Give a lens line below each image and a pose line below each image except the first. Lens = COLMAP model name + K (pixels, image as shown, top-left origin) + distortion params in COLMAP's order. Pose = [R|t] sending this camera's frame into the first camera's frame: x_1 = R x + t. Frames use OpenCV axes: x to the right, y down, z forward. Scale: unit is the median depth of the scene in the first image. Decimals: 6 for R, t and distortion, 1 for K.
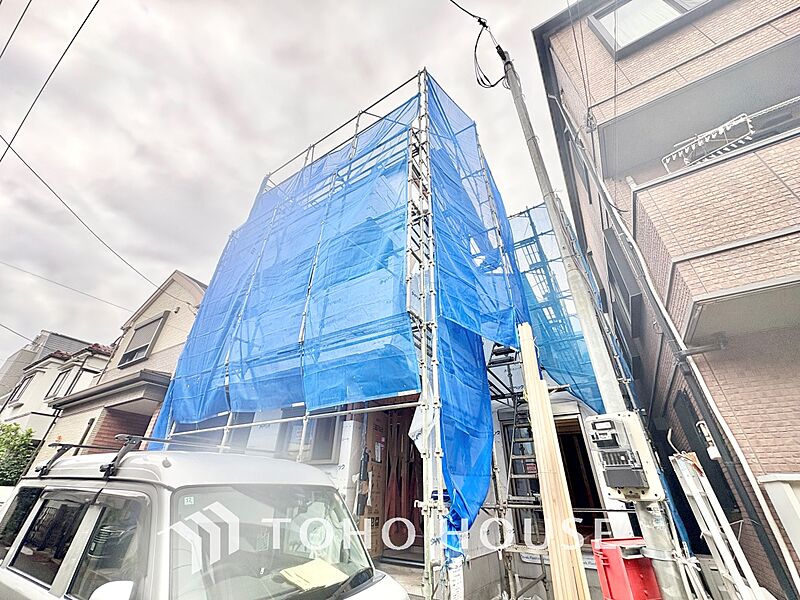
lens RADIAL K [[319.0, 0, 400.0], [0, 319.0, 300.0], [0, 0, 1]] dist [0.000876, -0.000313]
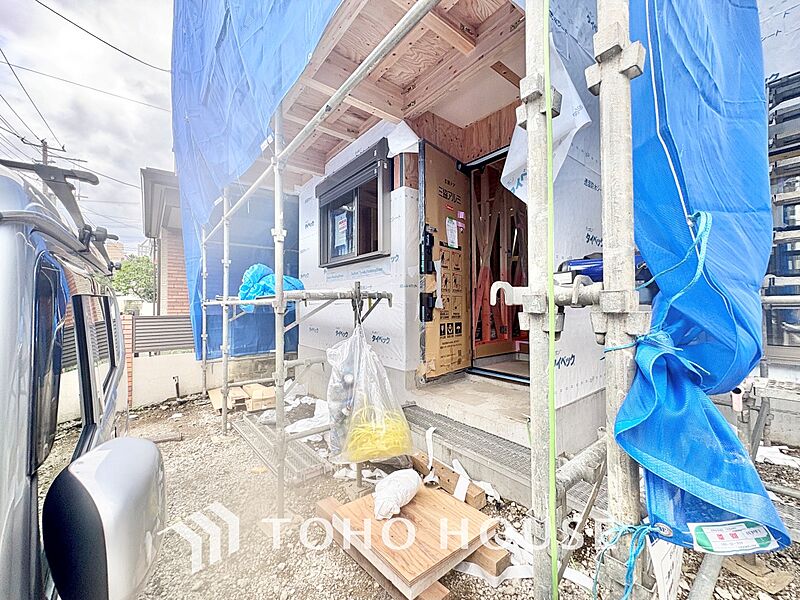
lens RADIAL K [[319.0, 0, 400.0], [0, 319.0, 300.0], [0, 0, 1]] dist [0.000876, -0.000313]
pose [[0.942347, -0.033995, -0.332907, 0.013114], [0.200415, 0.854012, 0.480100, 0.106372], [0.267985, -0.519141, 0.811589, 0.162062]]
